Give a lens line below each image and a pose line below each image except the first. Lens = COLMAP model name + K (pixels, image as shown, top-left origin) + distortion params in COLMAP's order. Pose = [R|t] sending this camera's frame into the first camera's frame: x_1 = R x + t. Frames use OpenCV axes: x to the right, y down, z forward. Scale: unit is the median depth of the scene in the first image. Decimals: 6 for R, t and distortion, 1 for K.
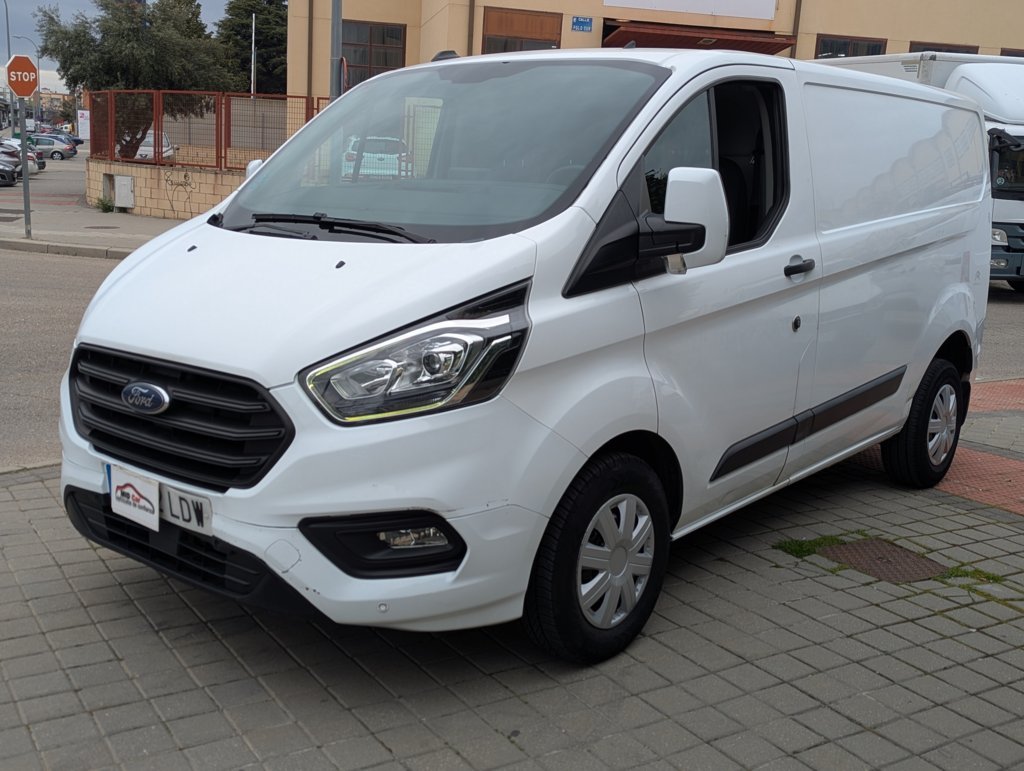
lens RADIAL K [[1097.5, 0, 510.5], [0, 1097.5, 340.4], [0, 0, 1]] dist [0.047511, -0.003175]
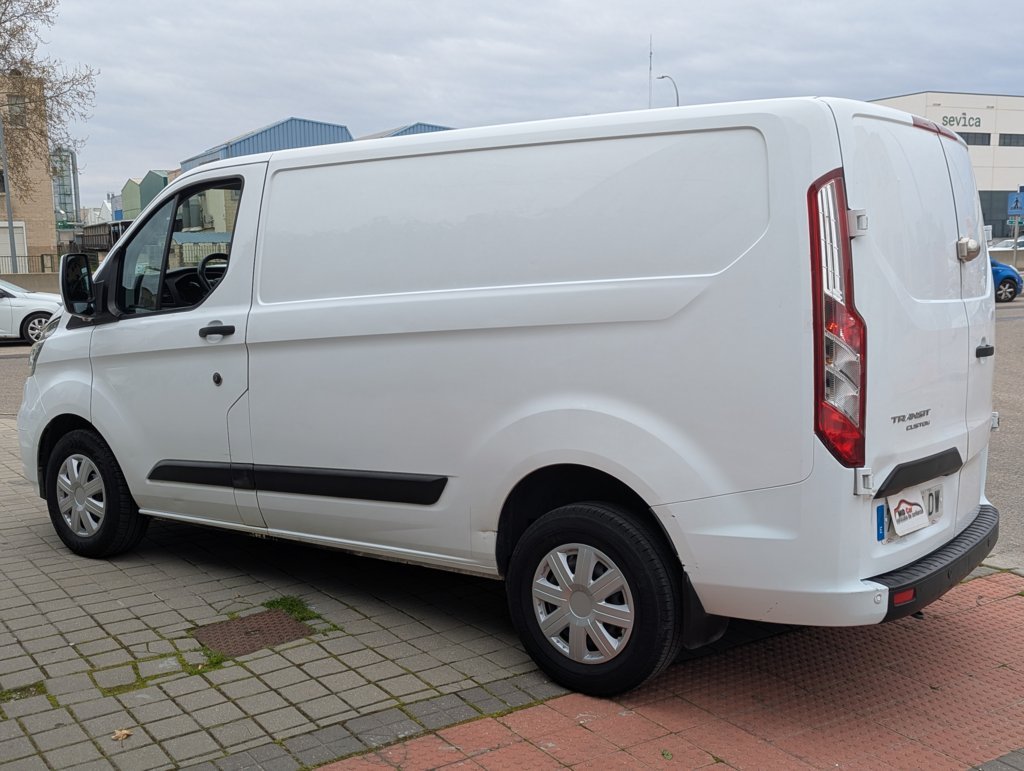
lens RADIAL K [[1078.4, 0, 496.4], [0, 1078.4, 383.4], [0, 0, 1]] dist [0.123841, -0.147870]
pose [[0.062695, 0.074638, -0.995238, 1.718246], [-0.145876, 0.987176, 0.064844, -0.155030], [0.987314, 0.141115, 0.072779, 1.456072]]
